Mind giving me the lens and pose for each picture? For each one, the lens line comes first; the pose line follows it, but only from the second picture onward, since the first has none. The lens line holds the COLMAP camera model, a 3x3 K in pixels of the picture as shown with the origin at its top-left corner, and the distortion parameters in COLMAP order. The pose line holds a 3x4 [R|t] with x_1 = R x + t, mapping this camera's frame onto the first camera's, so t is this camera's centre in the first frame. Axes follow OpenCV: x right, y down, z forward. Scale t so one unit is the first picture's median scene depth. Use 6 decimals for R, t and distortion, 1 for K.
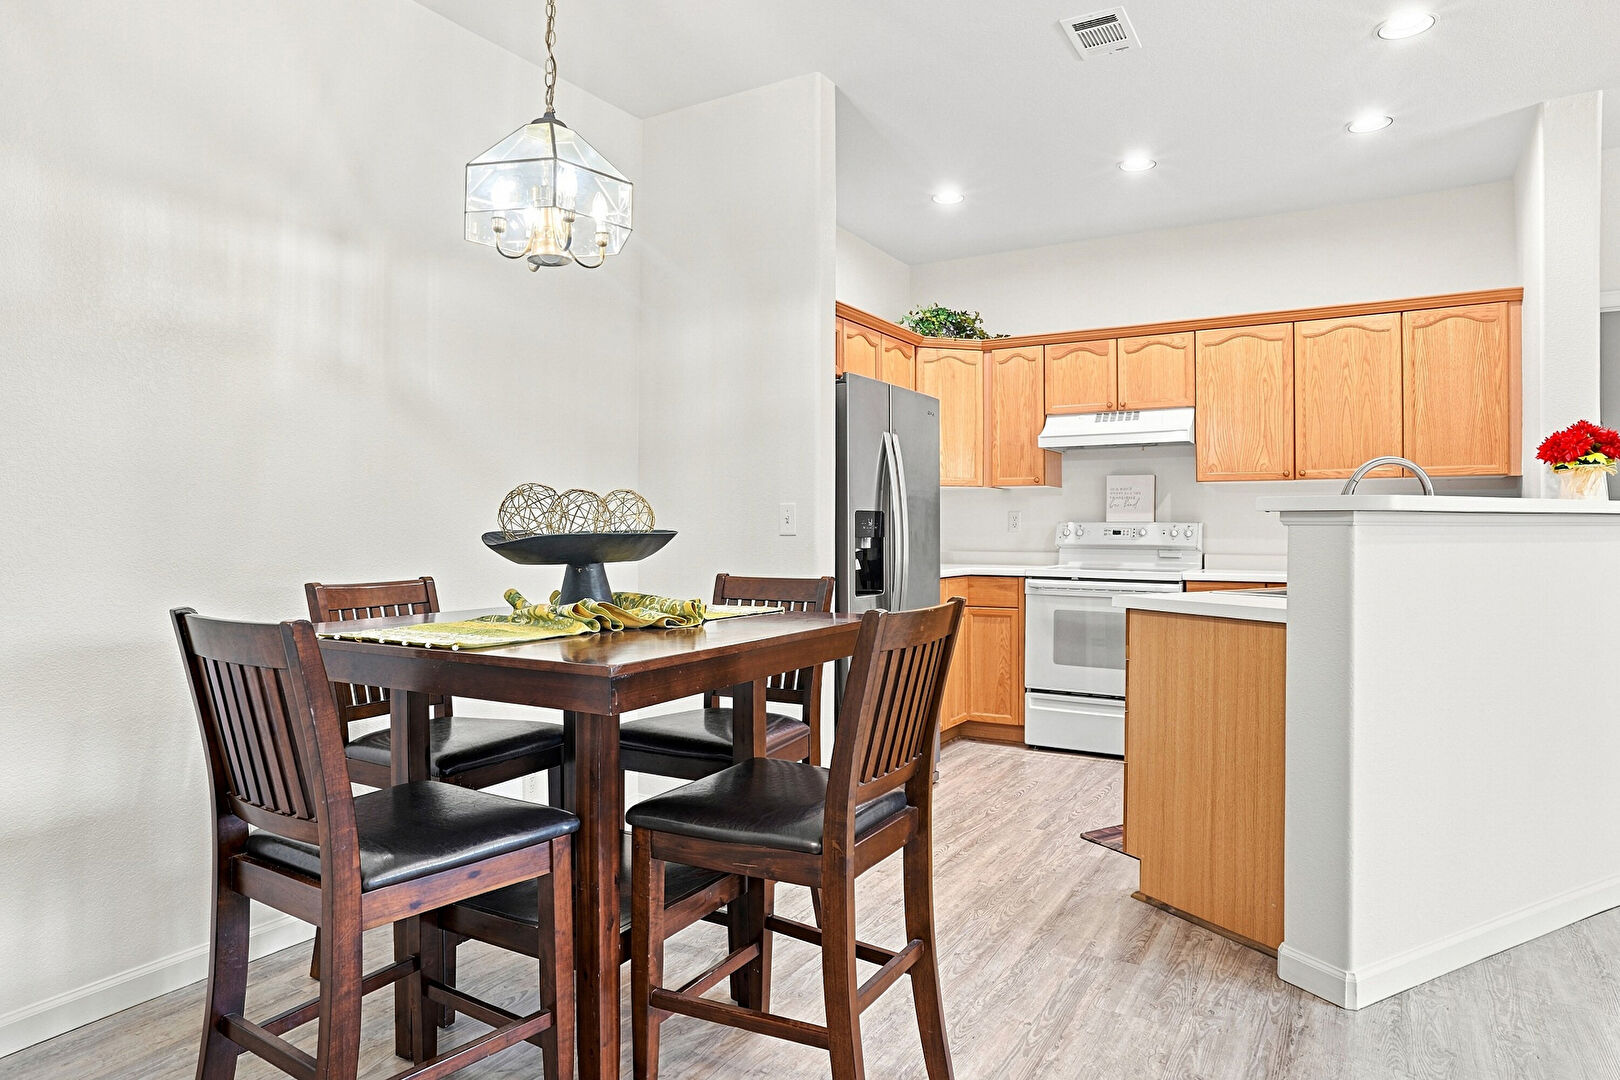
lens RADIAL K [[978.5, 0, 806.0], [0, 978.5, 530.1], [0, 0, 1]] dist [-0.068246, 0.050111]
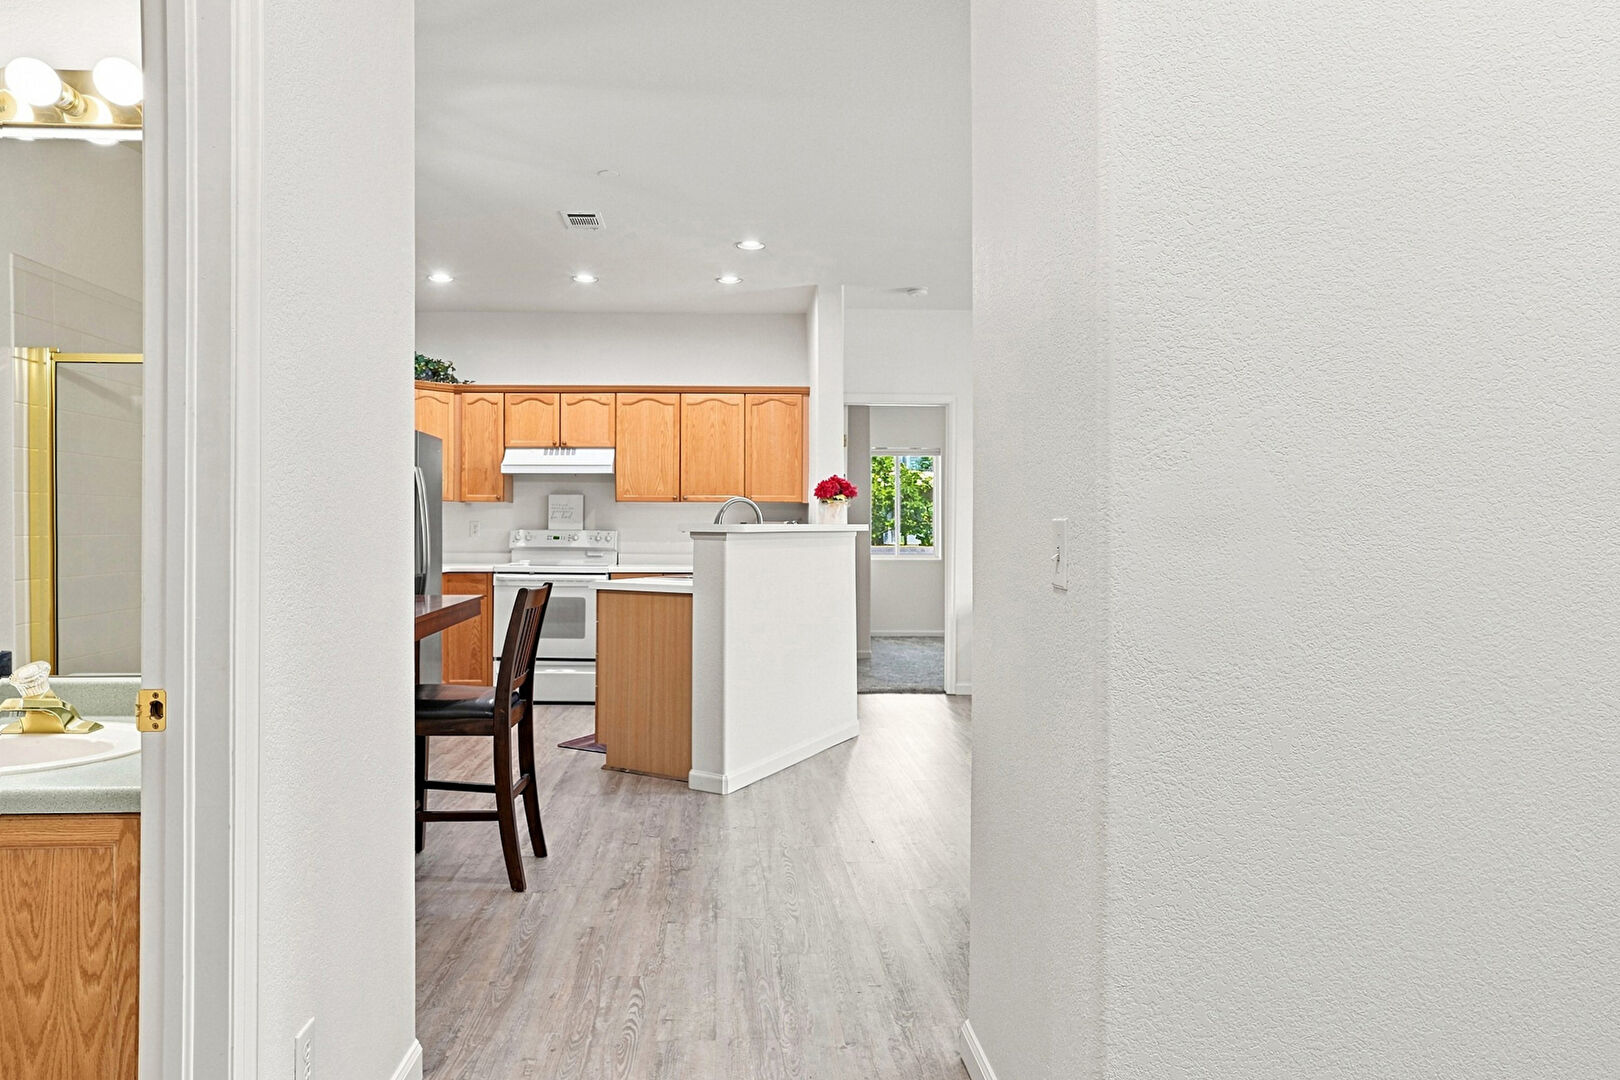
lens RADIAL K [[1040.0, 0, 728.3], [0, 1040.0, 536.2], [0, 0, 1]] dist [0.001815, 0.002012]
pose [[0.853450, -0.001164, 0.521173, -0.272743], [-0.004087, 0.999952, 0.008925, -0.016262], [-0.521159, -0.009747, 0.853404, -0.414023]]
